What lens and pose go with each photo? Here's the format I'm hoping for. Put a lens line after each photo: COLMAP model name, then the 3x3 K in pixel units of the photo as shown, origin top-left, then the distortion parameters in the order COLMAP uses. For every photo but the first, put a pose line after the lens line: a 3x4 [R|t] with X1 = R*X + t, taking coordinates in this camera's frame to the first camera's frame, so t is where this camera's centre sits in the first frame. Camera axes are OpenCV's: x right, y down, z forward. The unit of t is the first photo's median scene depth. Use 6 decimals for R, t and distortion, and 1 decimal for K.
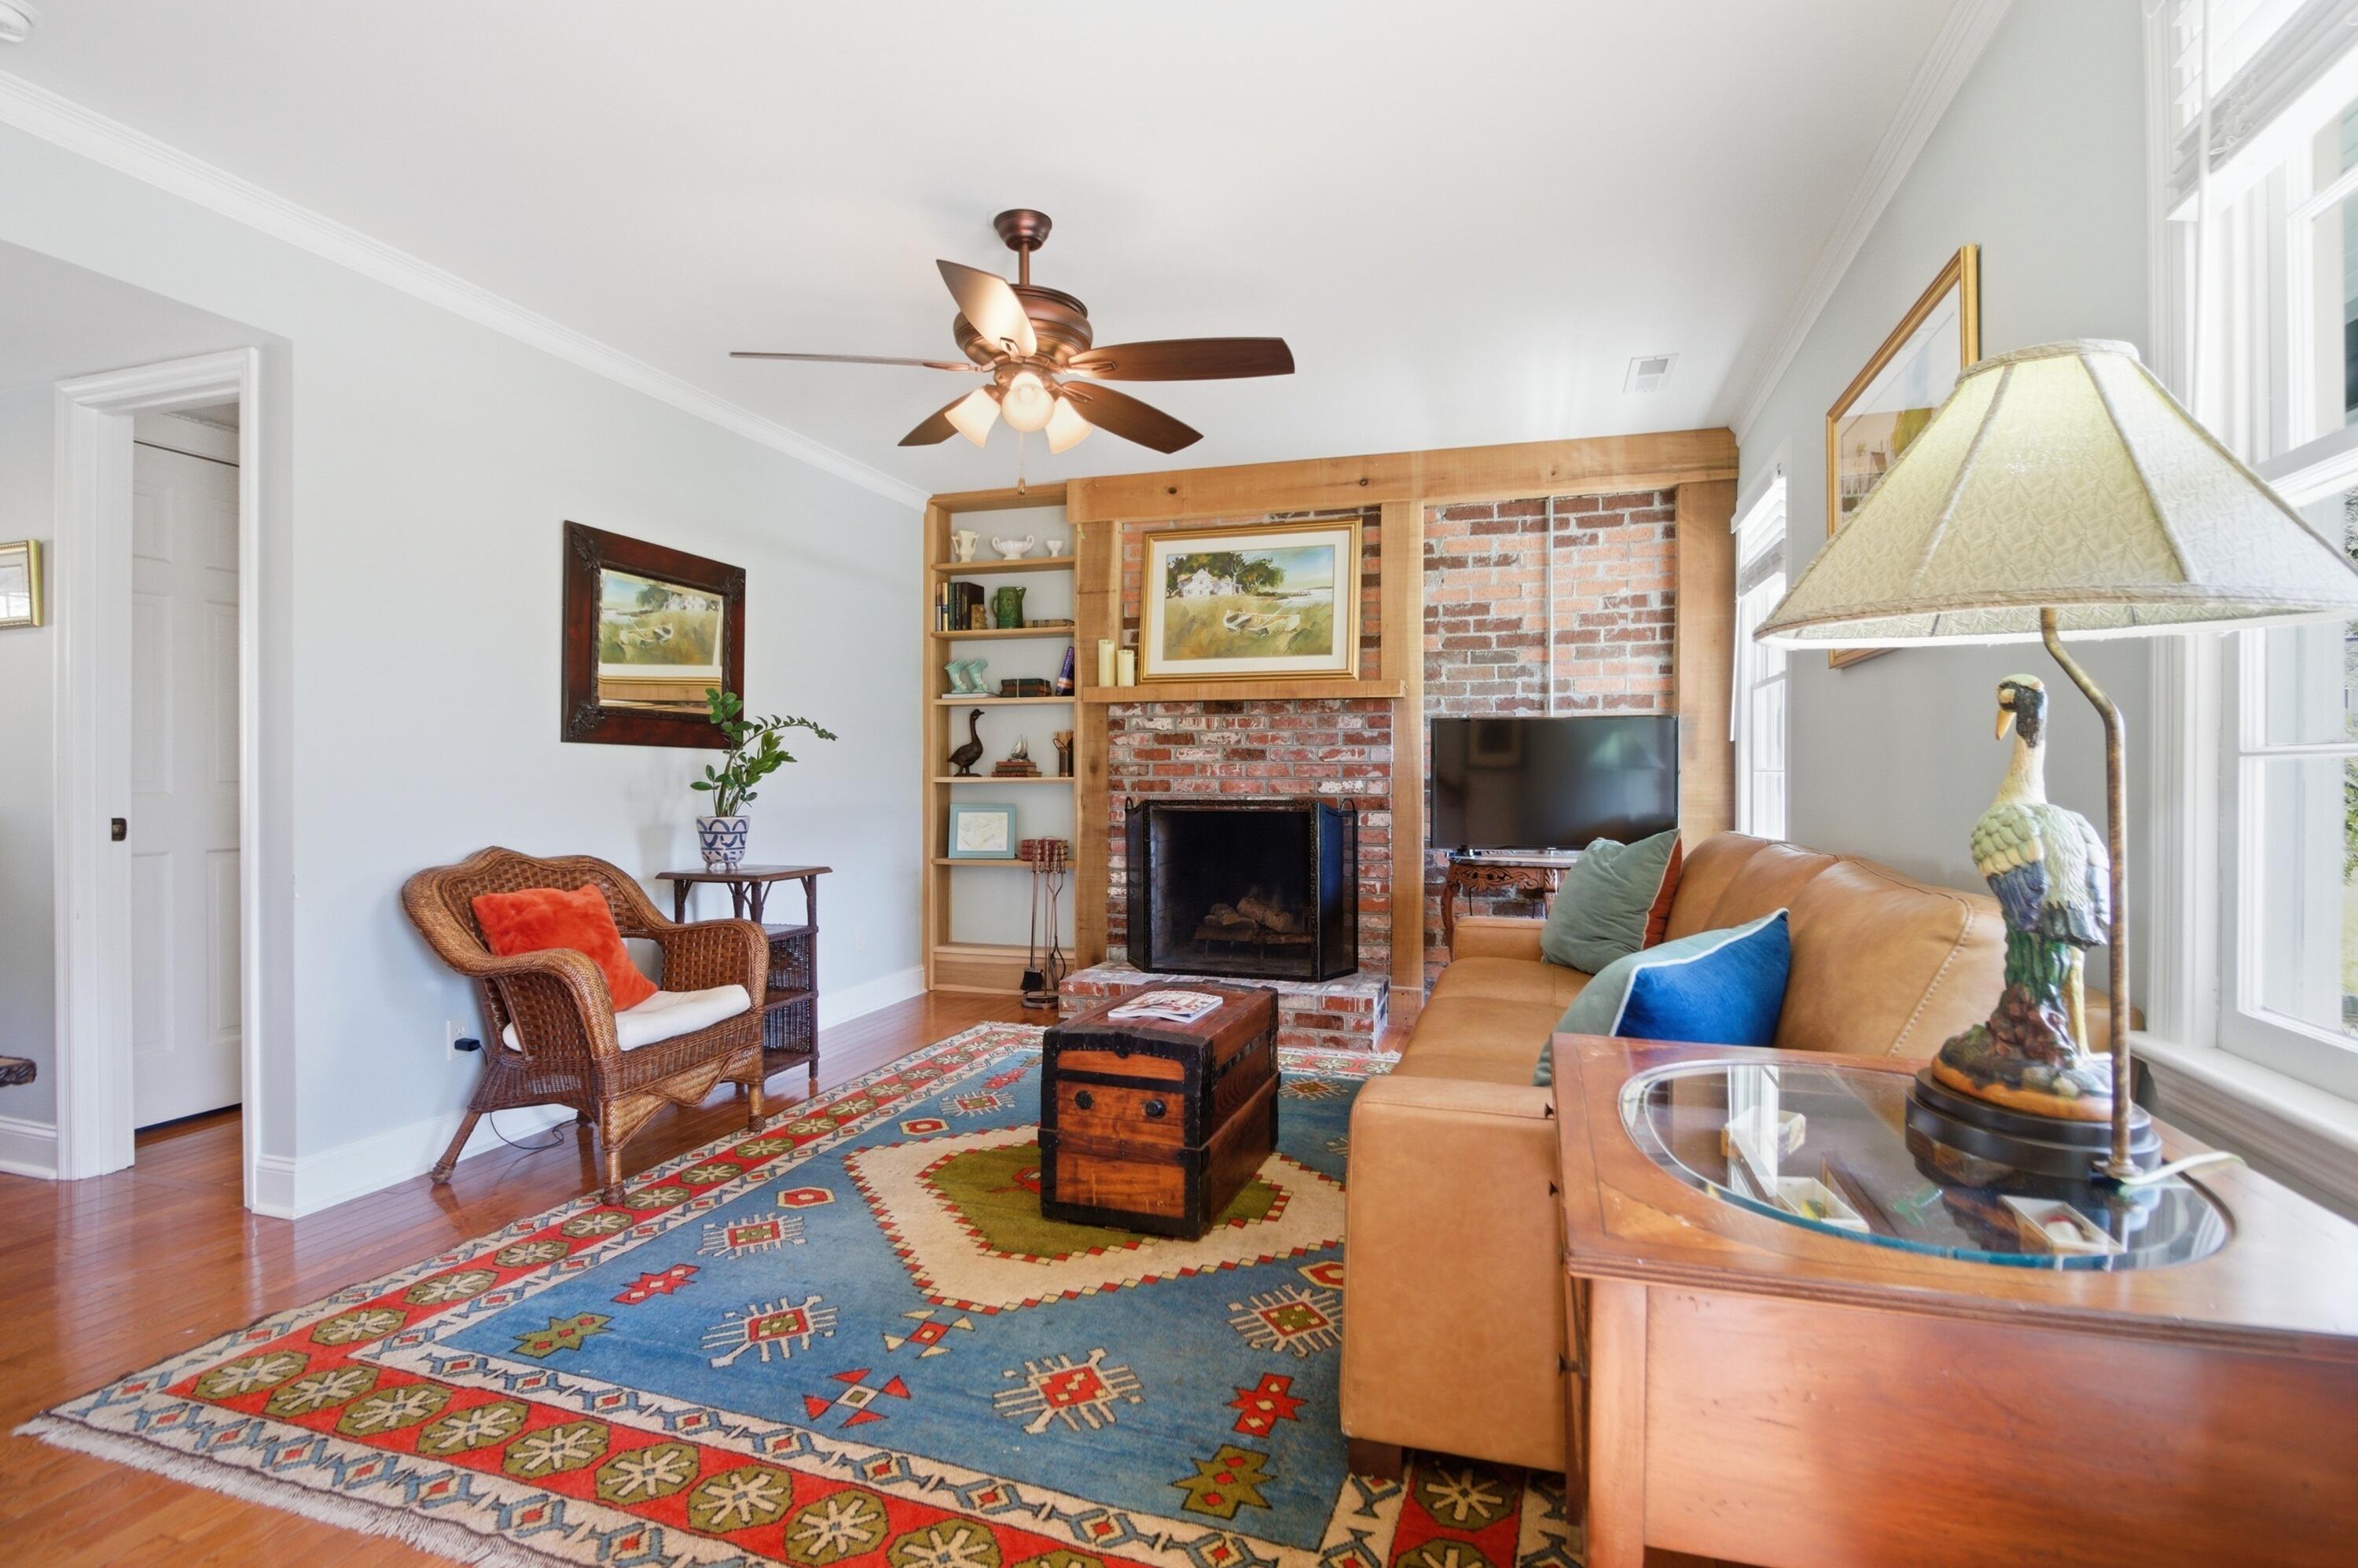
lens RADIAL K [[1139.1, 0, 1169.3], [0, 1139.1, 774.3], [0, 0, 1]] dist [-0.000635, -0.000313]
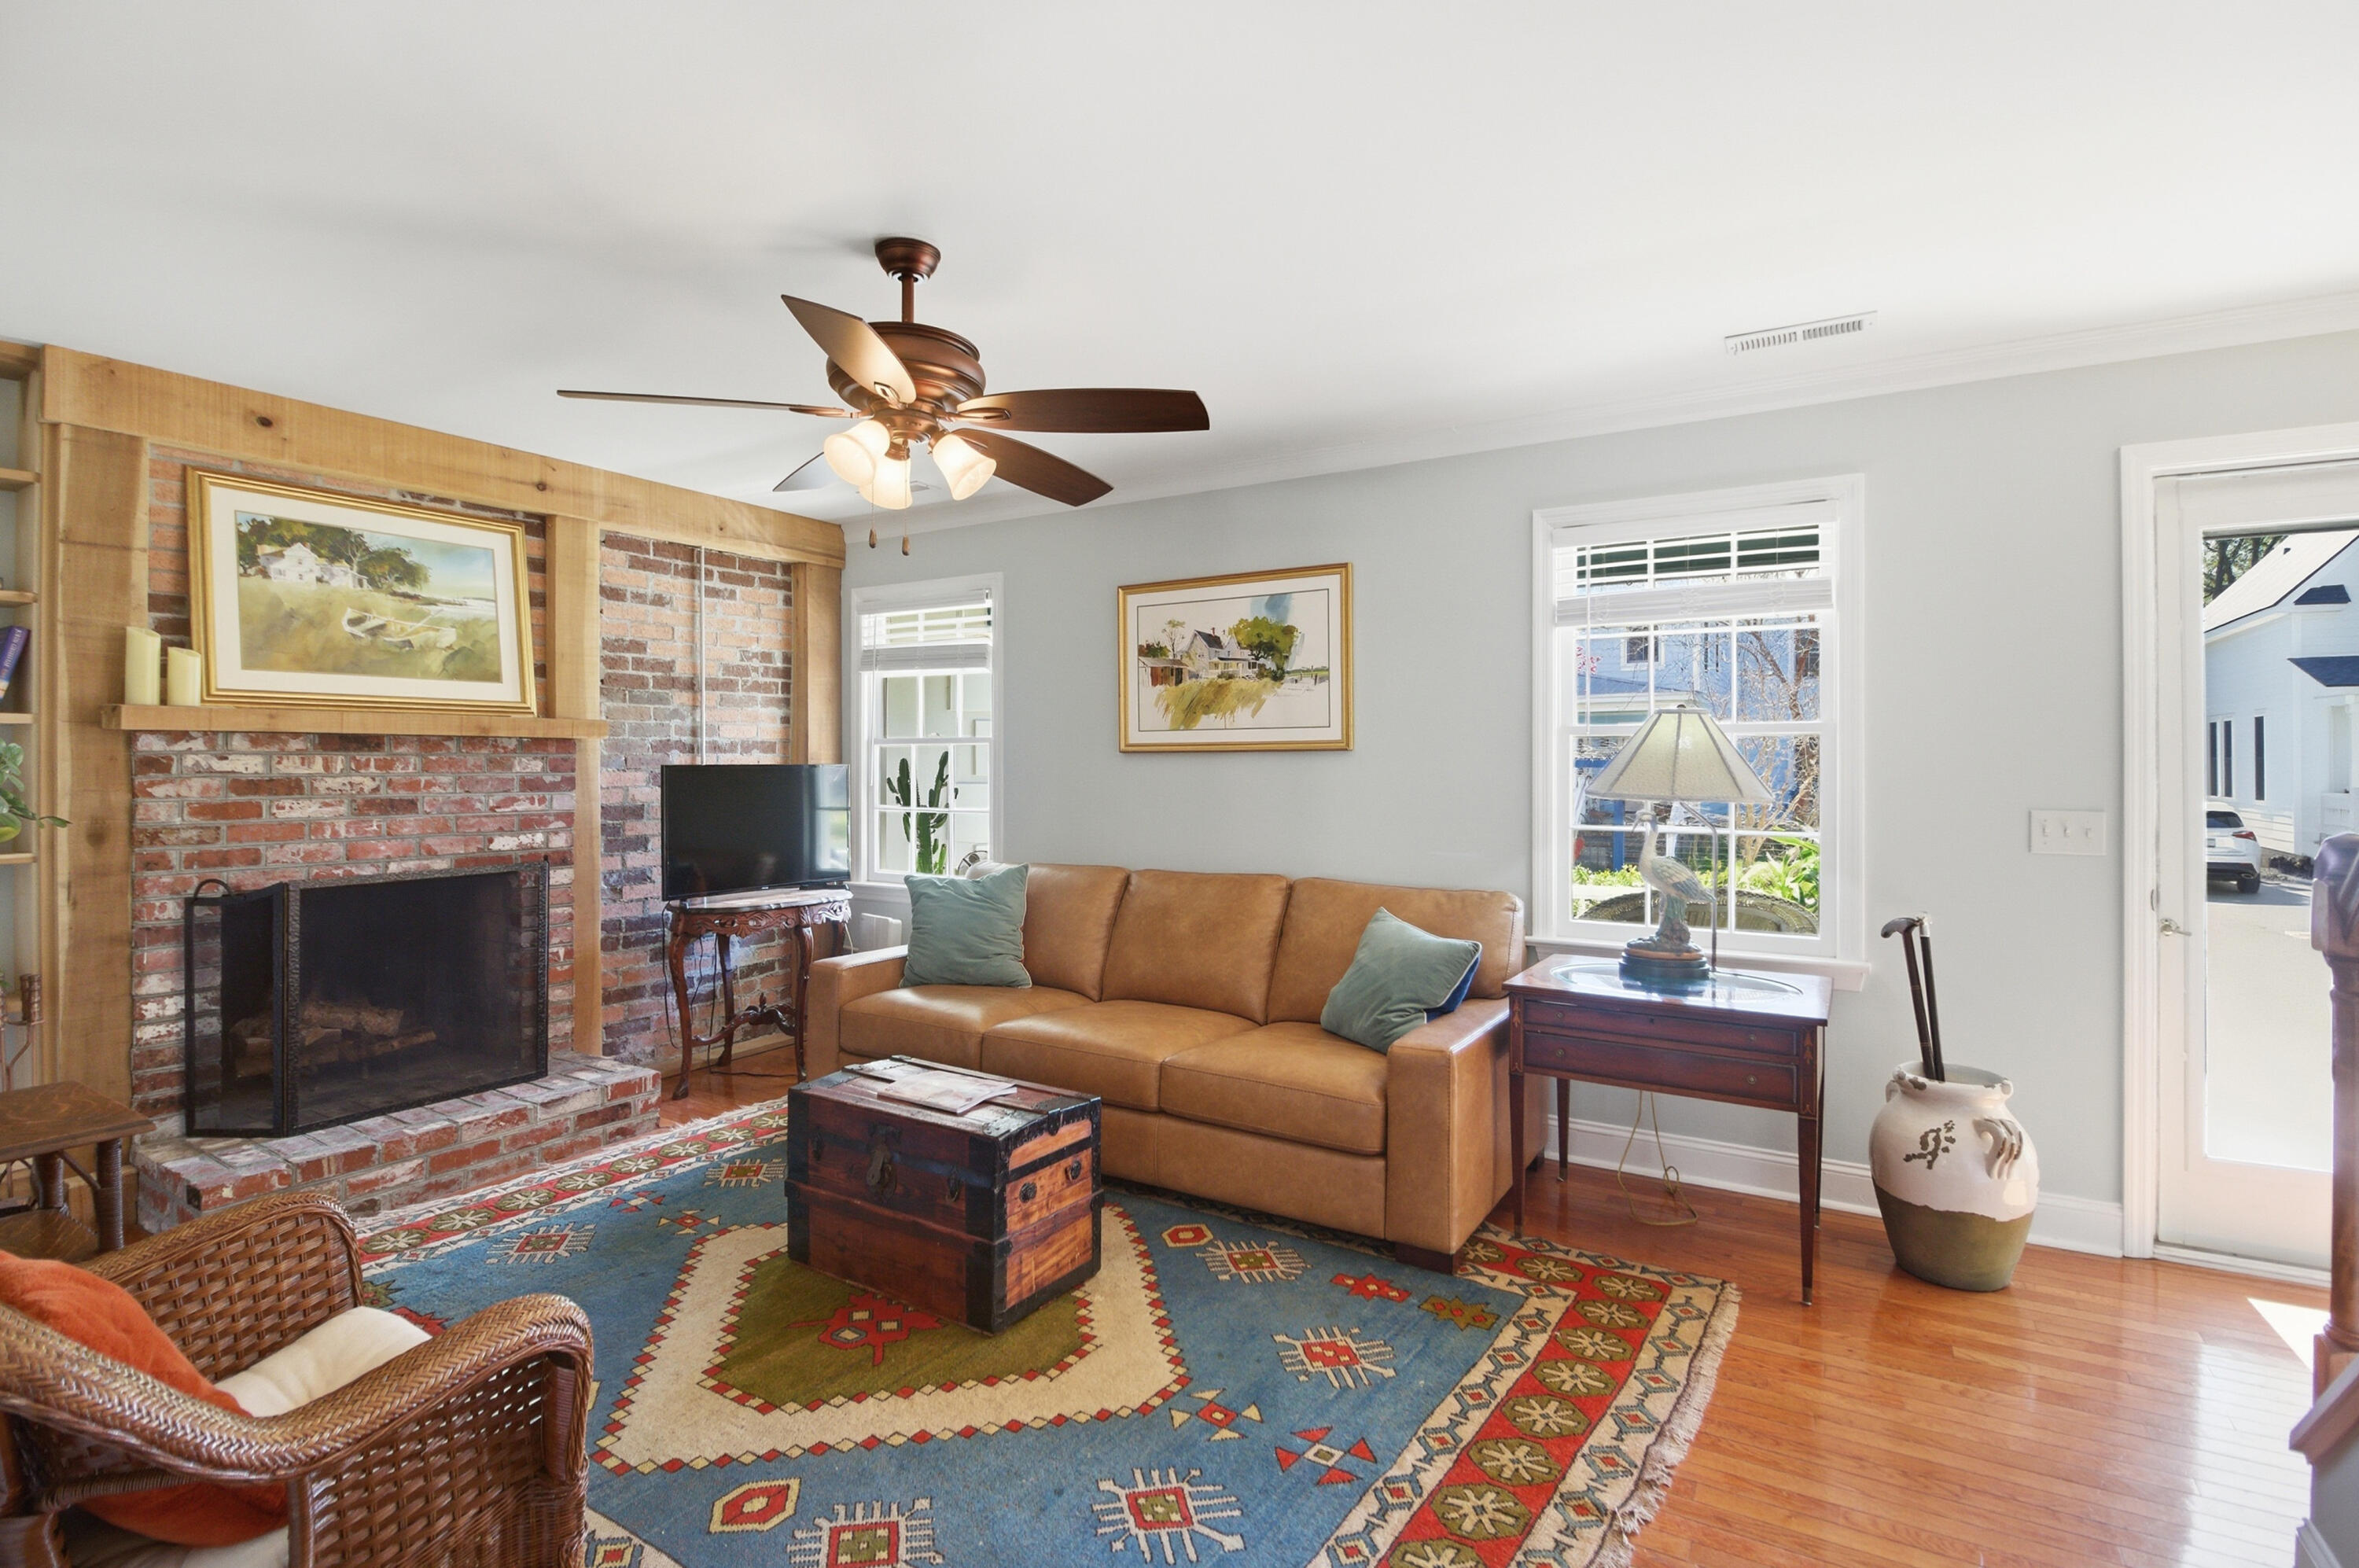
lens RADIAL K [[1126.5, 0, 1137.7], [0, 1126.5, 754.9], [0, 0, 1]] dist [-0.010695, -0.000446]
pose [[0.270929, 0.004669, 0.962588, -0.527516], [0.001930, 0.999984, -0.005393, -0.048129], [-0.962598, 0.003319, 0.270915, 0.337837]]
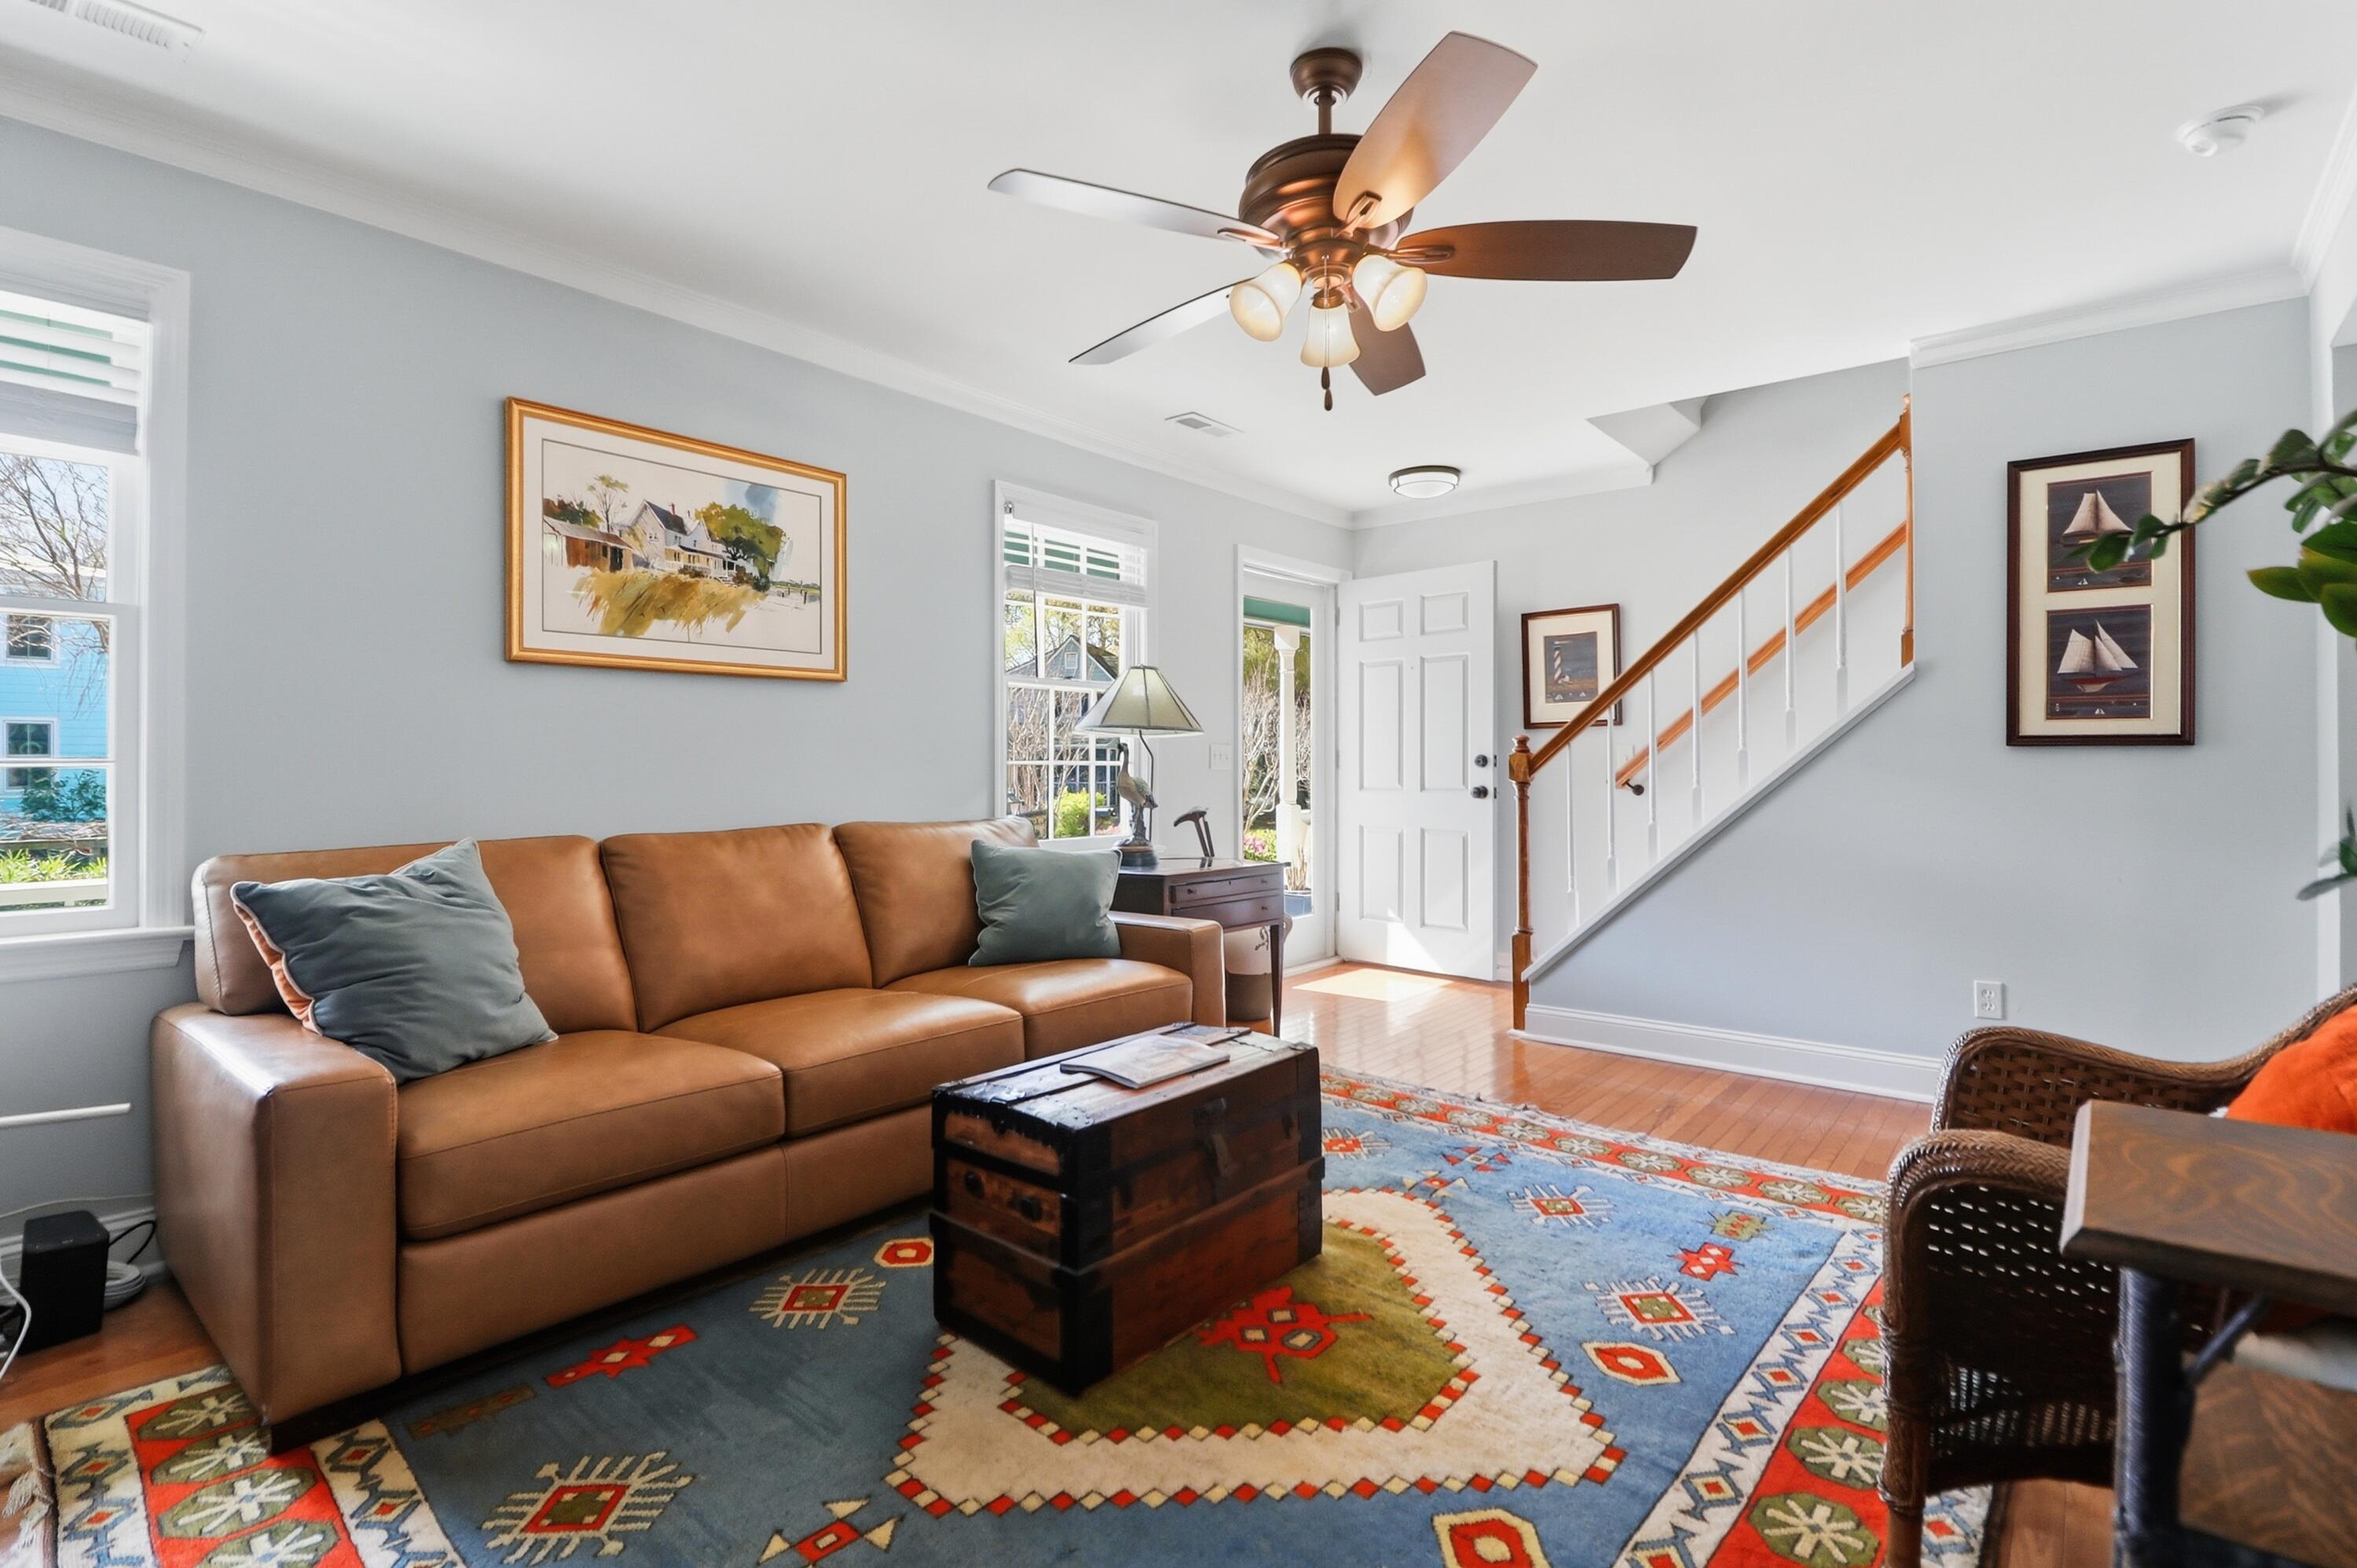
lens RADIAL K [[1138.6, 0, 1168.8], [0, 1138.6, 774.3], [0, 0, 1]] dist [-0.000635, -0.000313]
pose [[-0.924496, -0.001092, 0.381190, -0.185732], [0.001041, 0.999985, 0.005390, 0.000801], [-0.381190, 0.005379, -0.924481, 1.012521]]
